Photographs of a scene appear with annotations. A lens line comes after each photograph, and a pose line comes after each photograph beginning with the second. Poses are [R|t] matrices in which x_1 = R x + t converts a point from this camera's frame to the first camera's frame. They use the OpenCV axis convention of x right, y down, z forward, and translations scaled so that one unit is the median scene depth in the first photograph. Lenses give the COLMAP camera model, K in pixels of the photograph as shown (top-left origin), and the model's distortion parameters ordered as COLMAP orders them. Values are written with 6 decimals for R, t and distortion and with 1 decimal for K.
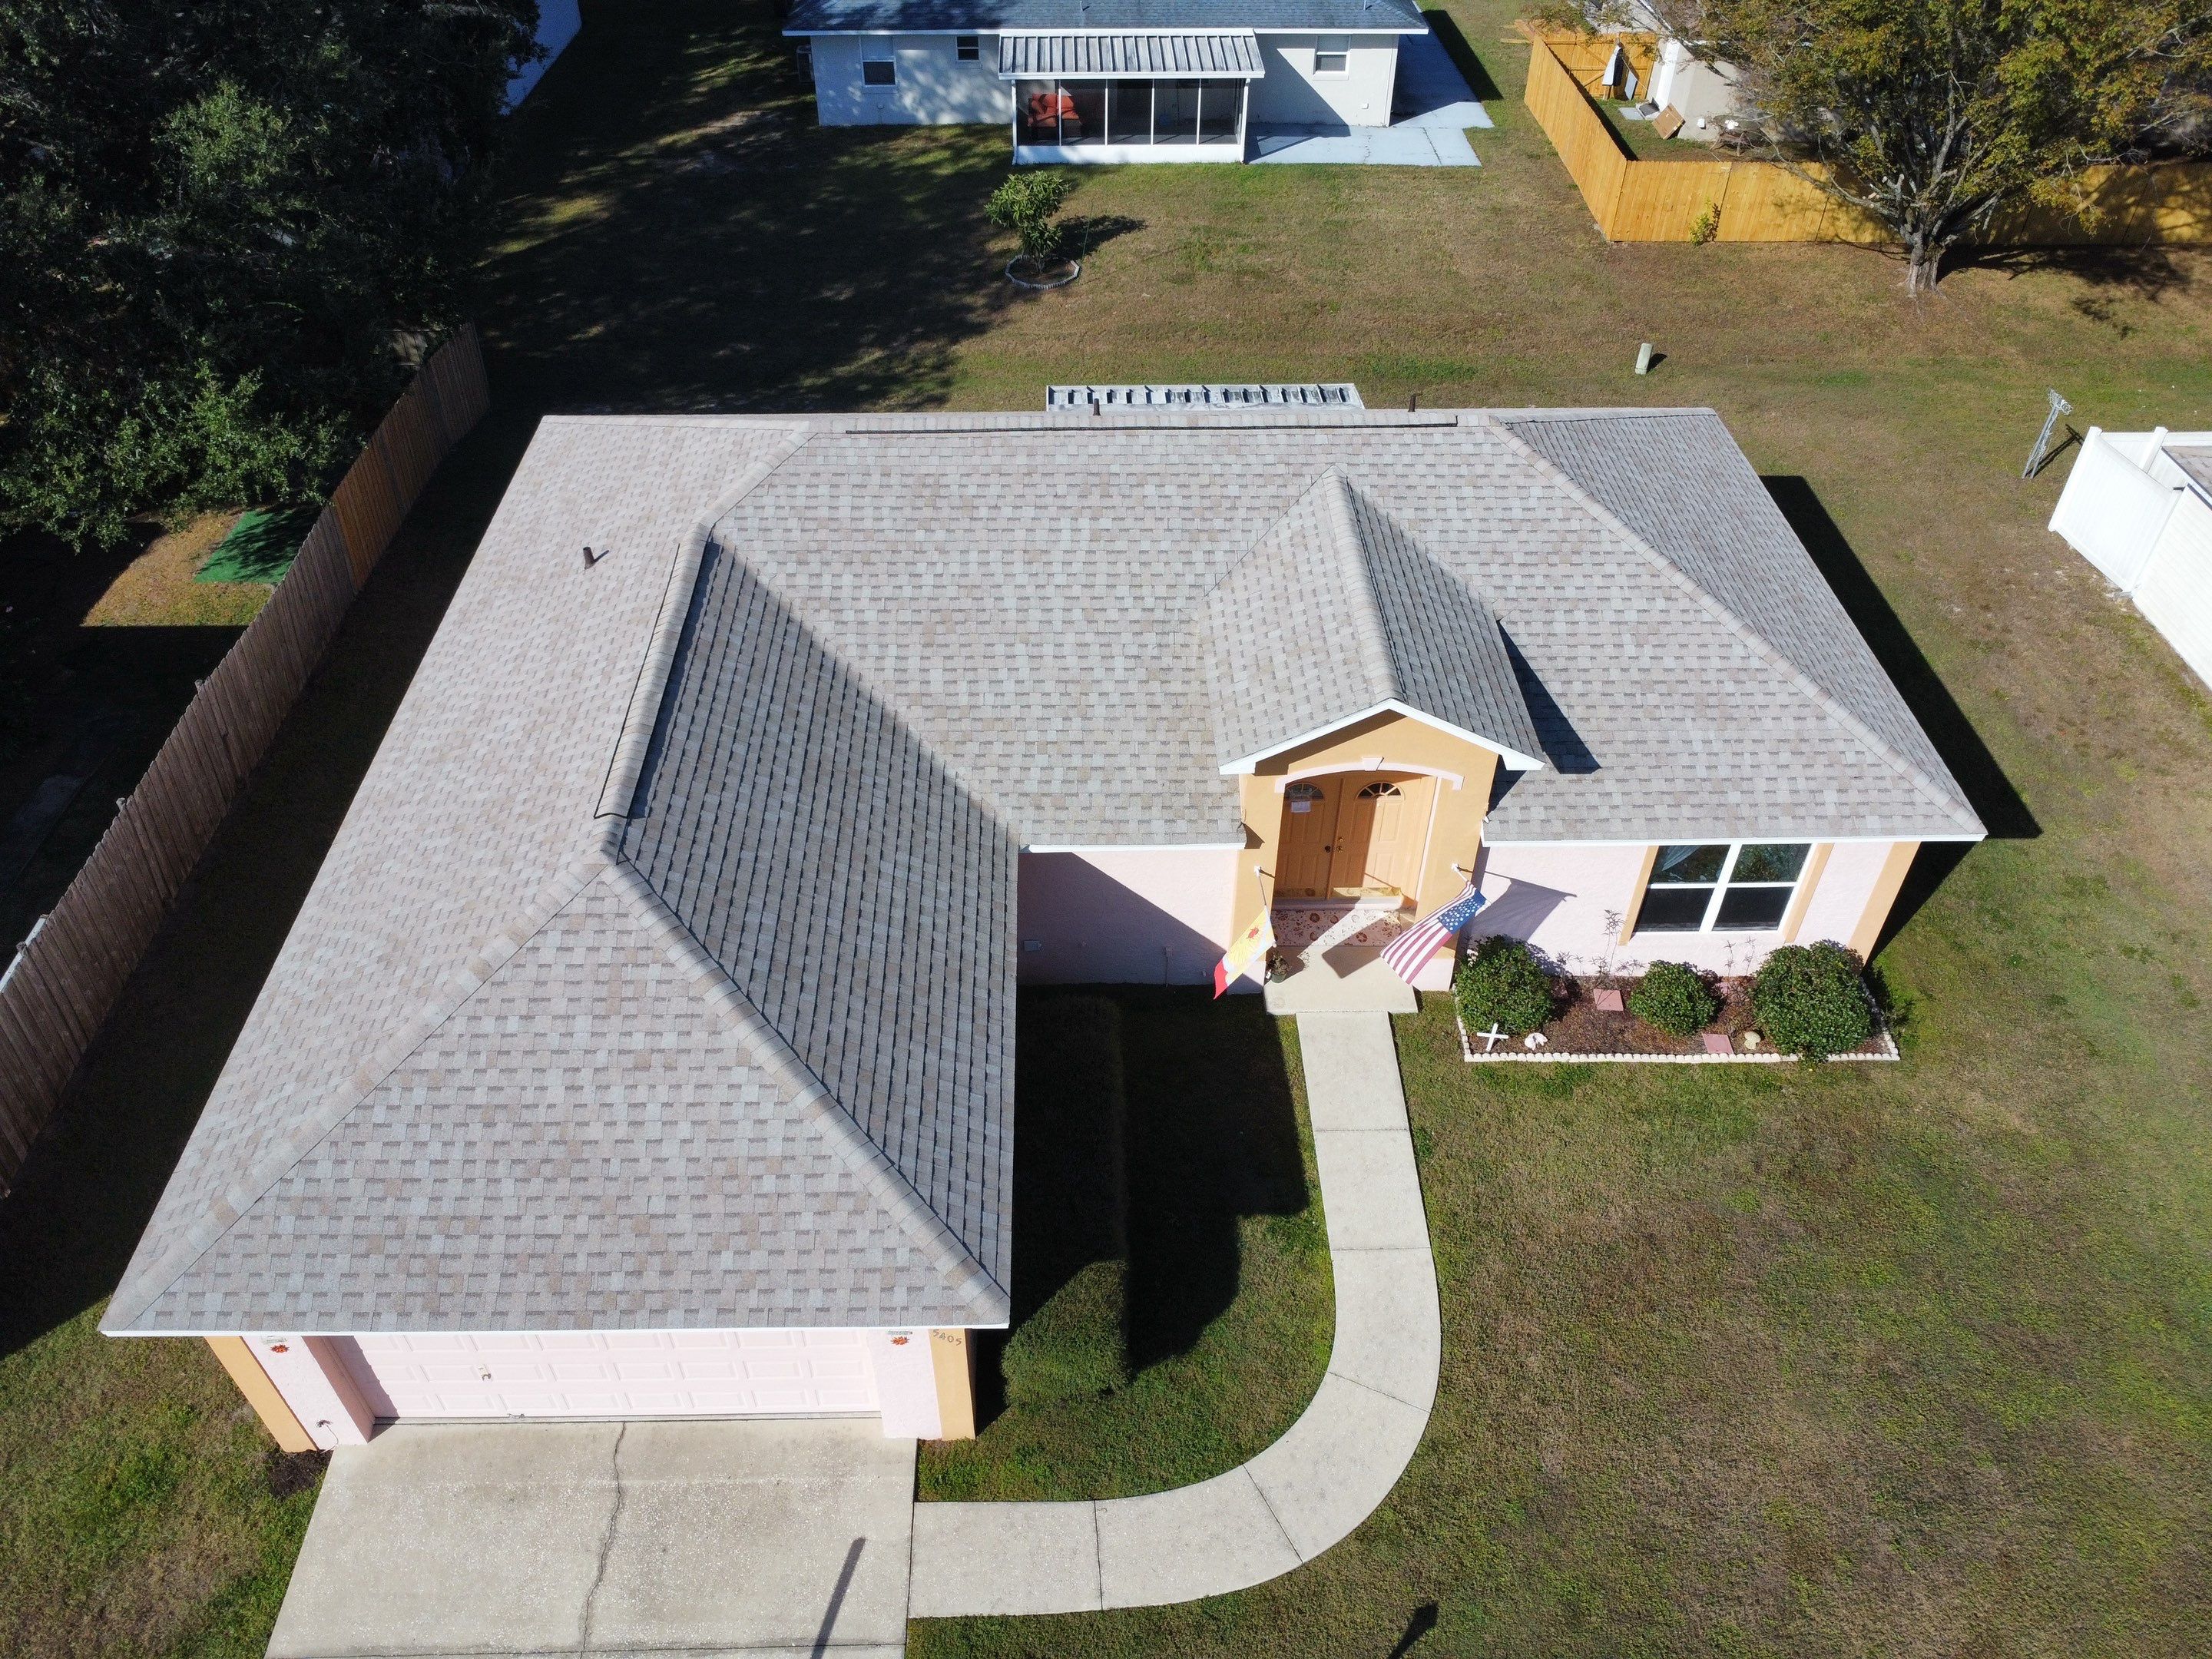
lens RADIAL K [[1611.4, 0, 1097.4], [0, 1611.4, 815.9], [0, 0, 1]] dist [-0.028850, -0.008171]
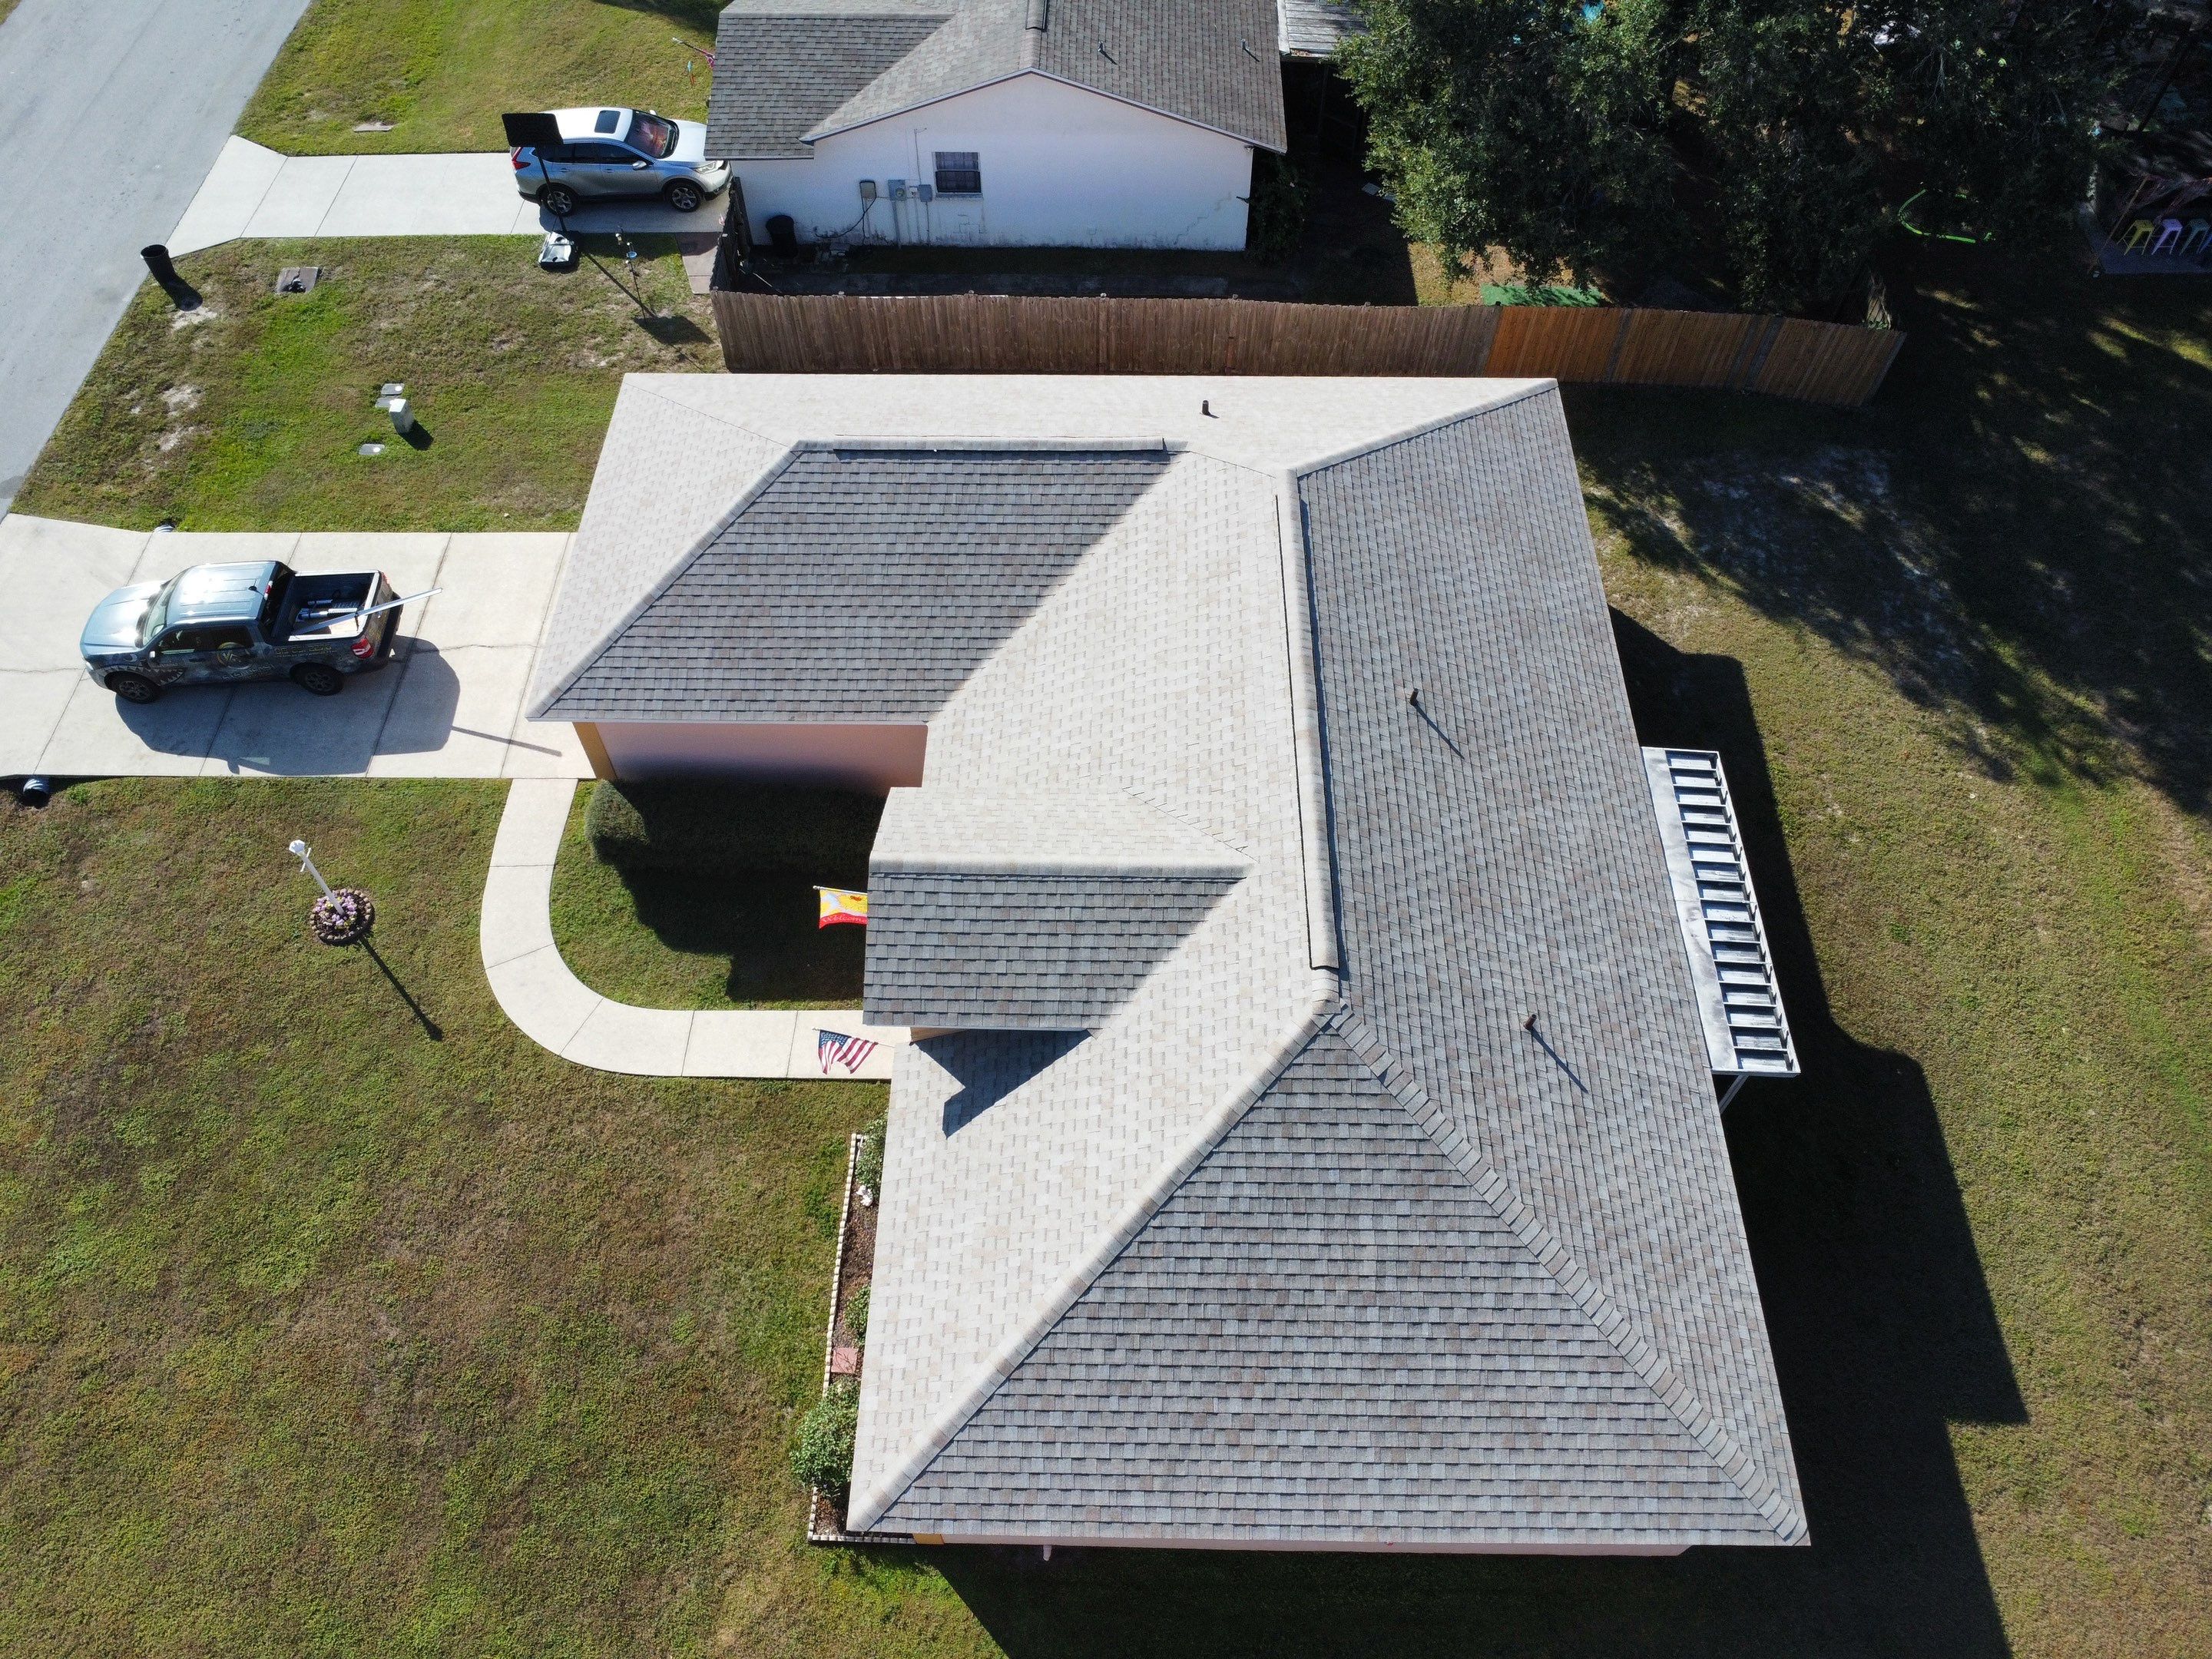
lens RADIAL K [[1611.4, 0, 1095.6], [0, 1611.4, 815.6], [0, 0, 1]] dist [-0.028850, -0.008171]
pose [[-0.040832, 0.813214, -0.580530, 0.729566], [-0.656472, 0.416177, 0.629159, -0.819551], [0.753244, 0.406792, 0.516859, 0.437806]]
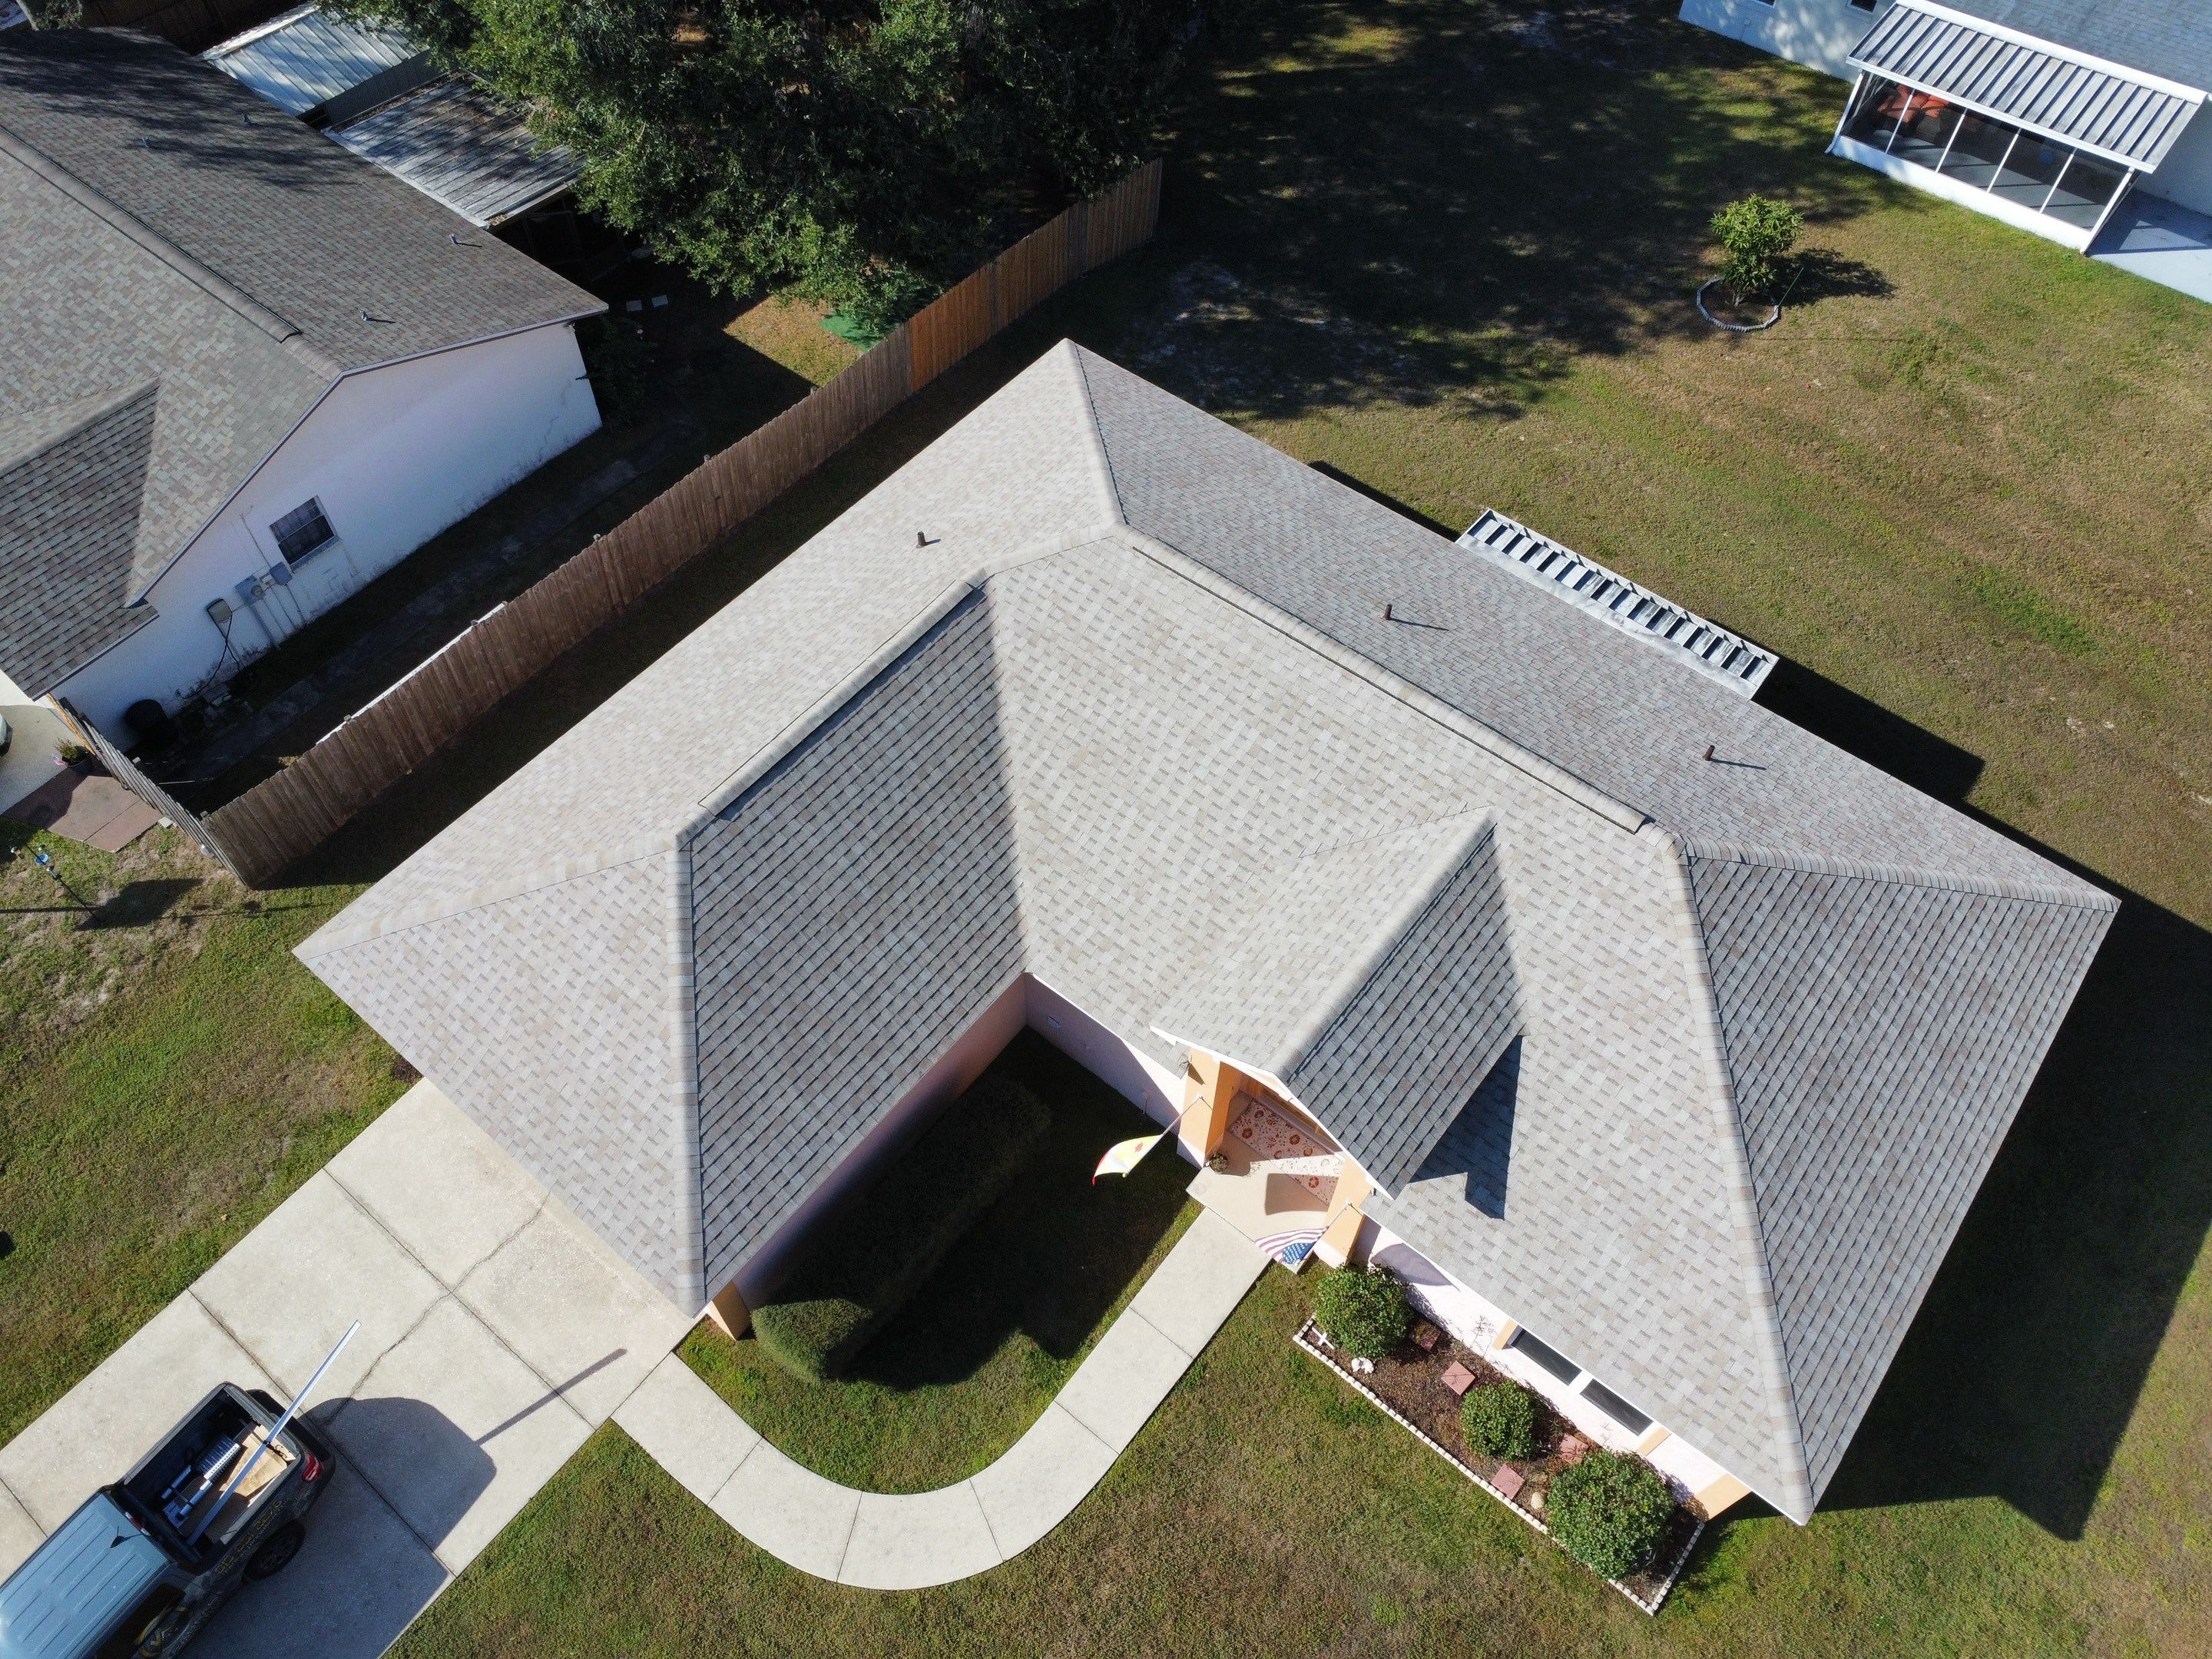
lens RADIAL K [[1611.4, 0, 1091.9], [0, 1611.4, 815.5], [0, 0, 1]] dist [-0.028850, -0.008171]
pose [[0.766293, 0.525917, -0.369063, 0.346997], [-0.429296, 0.846490, 0.314896, -0.445139], [0.478017, -0.082865, 0.874433, 0.005258]]
